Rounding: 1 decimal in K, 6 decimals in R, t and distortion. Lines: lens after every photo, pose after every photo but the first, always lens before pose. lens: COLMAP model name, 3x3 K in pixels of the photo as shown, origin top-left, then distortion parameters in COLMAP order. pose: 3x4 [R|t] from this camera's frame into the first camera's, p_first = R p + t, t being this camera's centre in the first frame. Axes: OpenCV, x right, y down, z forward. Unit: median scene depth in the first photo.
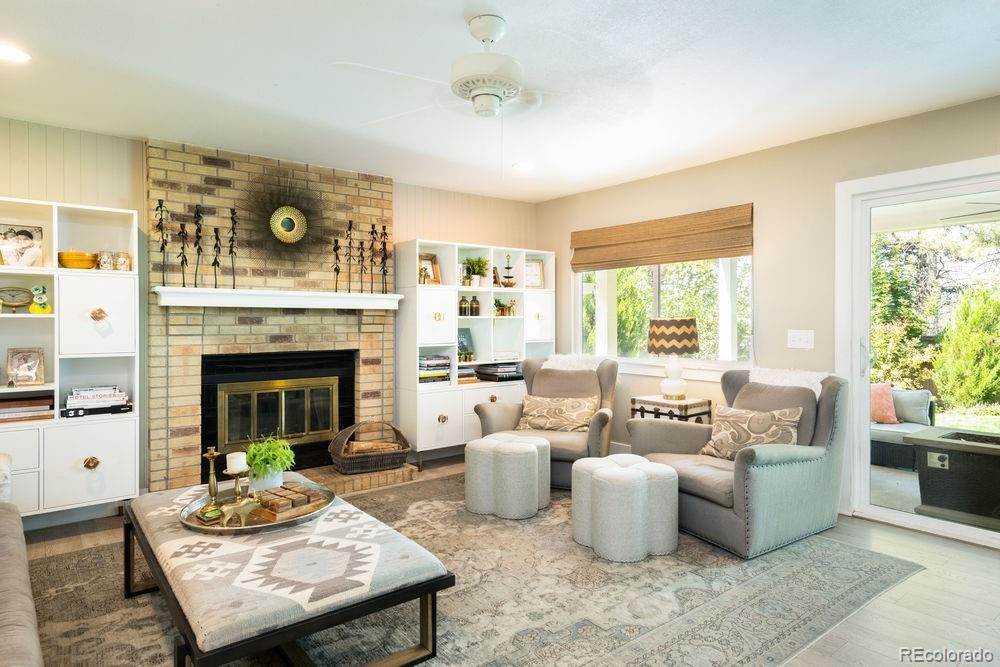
lens RADIAL K [[585.1, 0, 500.5], [0, 585.1, 326.8], [0, 0, 1]] dist [0.021067, -0.000294]
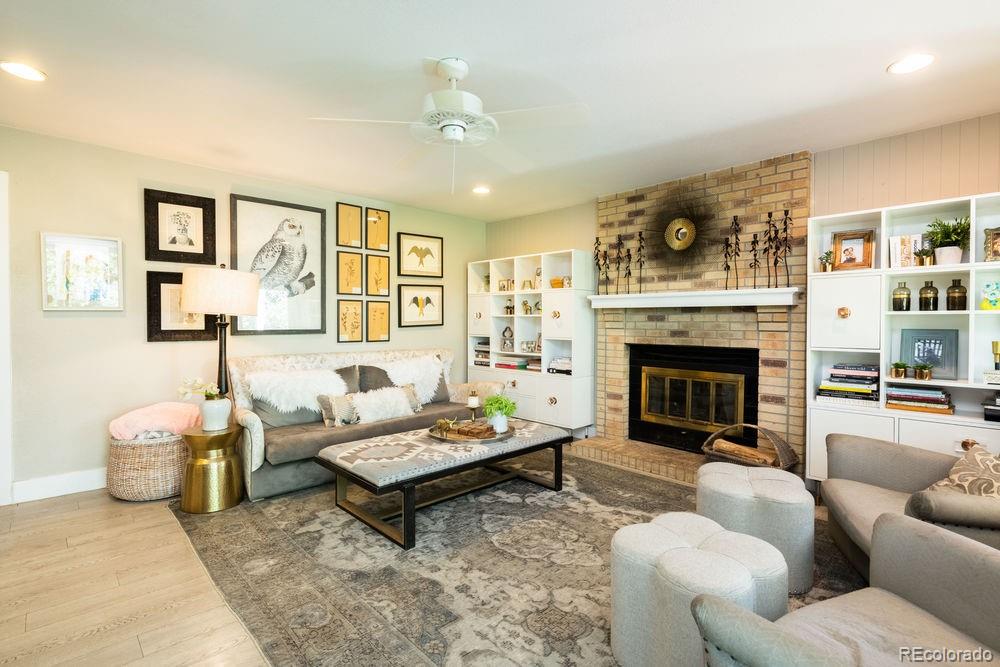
lens RADIAL K [[478.7, 0, 500.2], [0, 478.7, 330.4], [0, 0, 1]] dist [0.002675, 0.000475]
pose [[0.086206, 0.021266, -0.996050, 0.535528], [-0.014368, 0.999695, 0.020100, -0.000472], [0.996174, 0.012578, 0.086486, 0.566919]]
